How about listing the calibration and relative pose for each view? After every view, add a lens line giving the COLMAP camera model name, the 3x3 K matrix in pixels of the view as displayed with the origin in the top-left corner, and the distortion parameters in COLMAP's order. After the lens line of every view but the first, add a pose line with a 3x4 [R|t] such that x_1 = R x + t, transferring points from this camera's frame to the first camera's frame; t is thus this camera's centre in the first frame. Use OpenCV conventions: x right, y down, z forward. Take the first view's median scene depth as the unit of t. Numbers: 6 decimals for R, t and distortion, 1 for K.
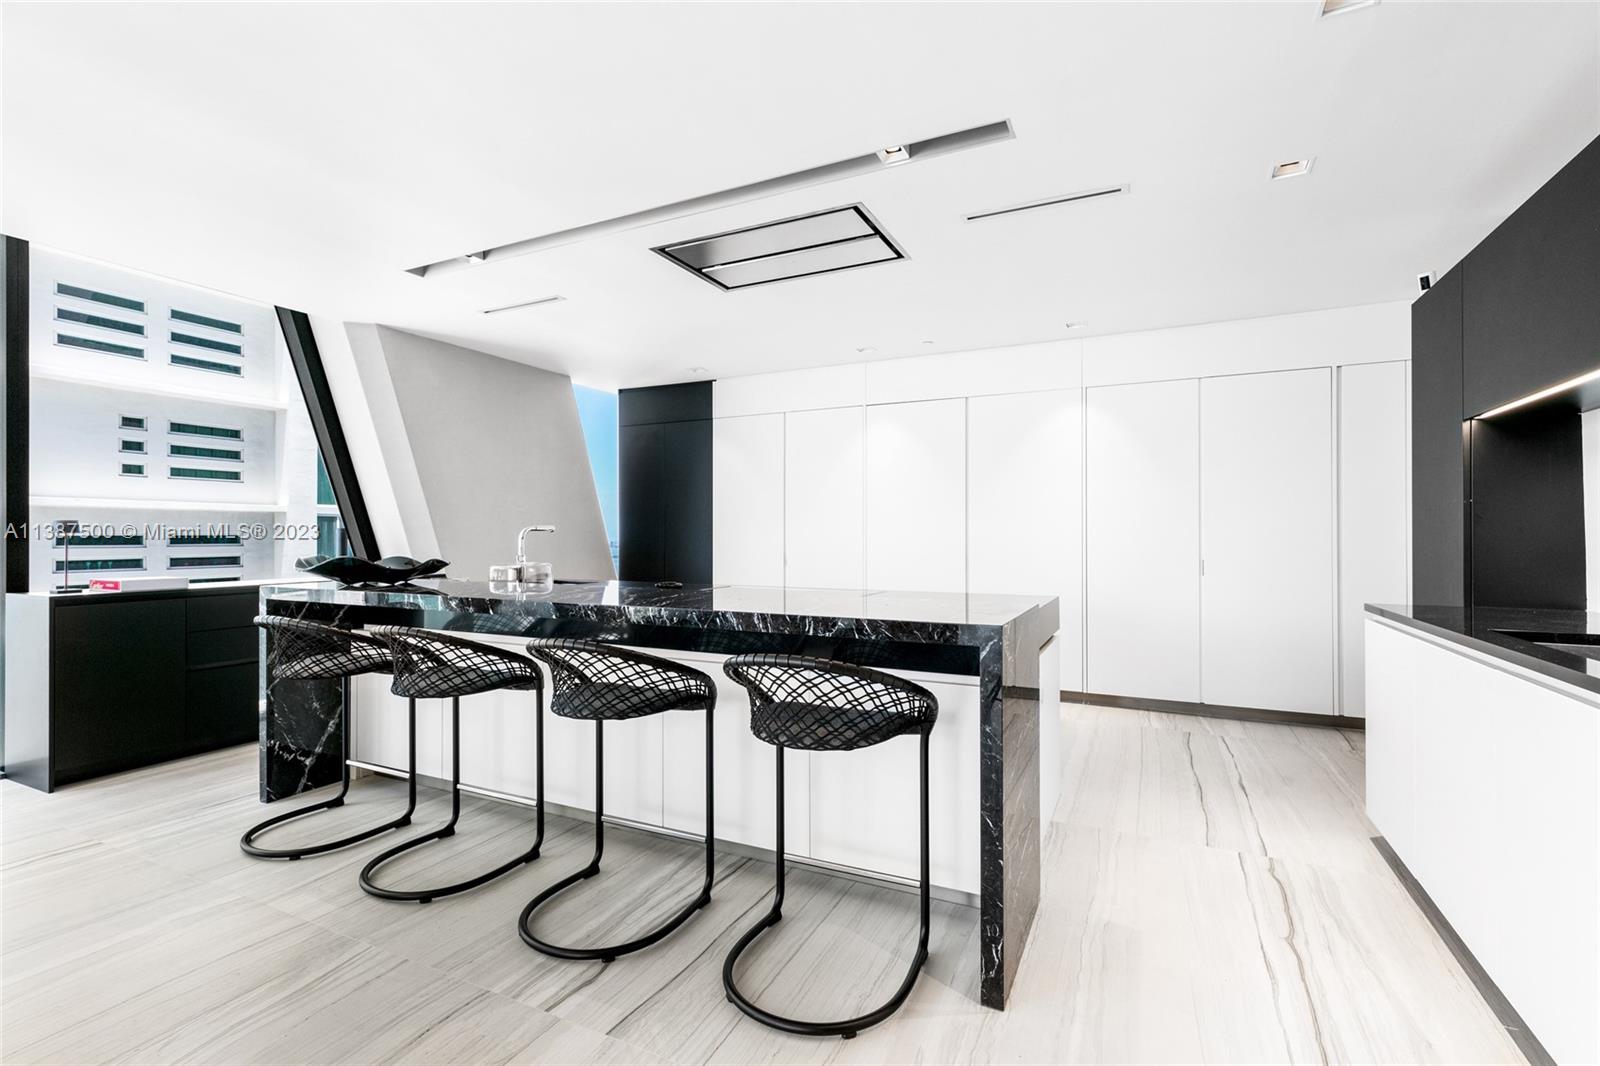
lens RADIAL K [[723.9, 0, 801.7], [0, 723.9, 530.9], [0, 0, 1]] dist [0.003208, 0.000710]
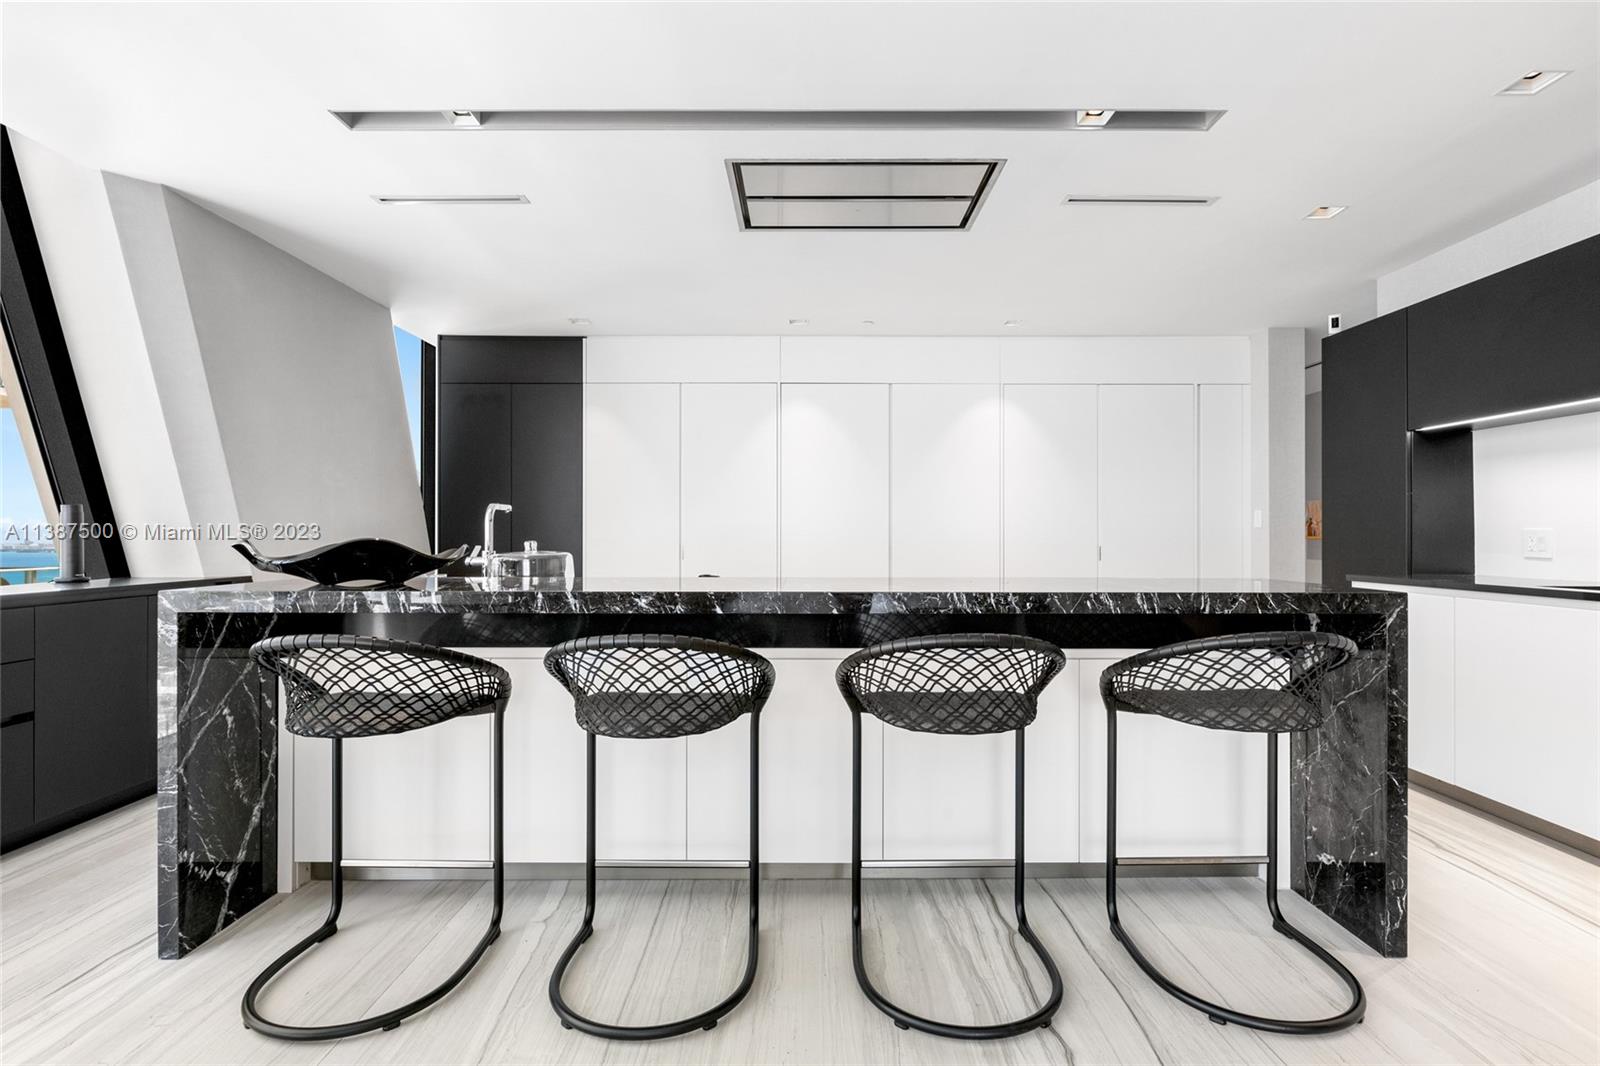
lens RADIAL K [[755.2, 0, 807.2], [0, 755.2, 532.3], [0, 0, 1]] dist [-0.002945, -0.000558]
pose [[0.896471, 0.002803, 0.443093, -0.574140], [-0.004115, 0.999990, 0.001999, 0.026443], [-0.443083, -0.003616, 0.896473, 0.236602]]
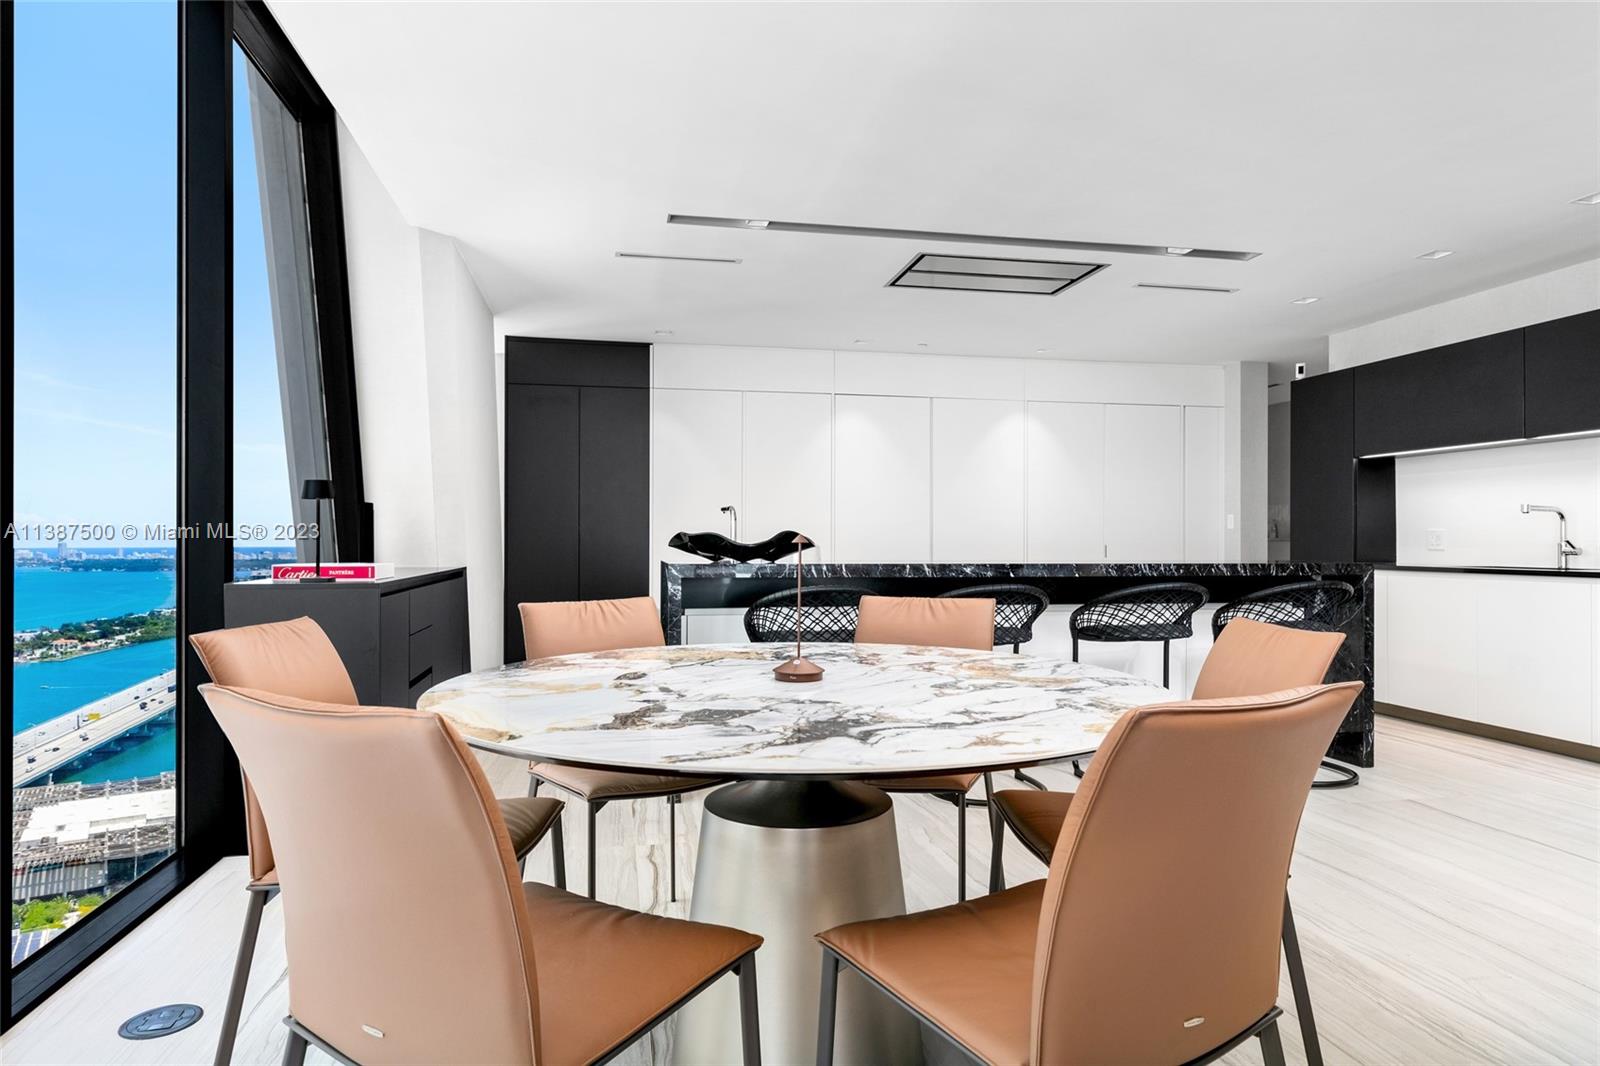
lens RADIAL K [[962.6, 0, 800.0], [0, 962.6, 533.0], [0, 0, 1]] dist [-0.002927, -0.001440]
pose [[0.798377, 0.007453, 0.602112, -1.401781], [-0.007580, 0.999969, -0.002327, 0.040731], [-0.602110, -0.002706, 0.798409, -0.054269]]
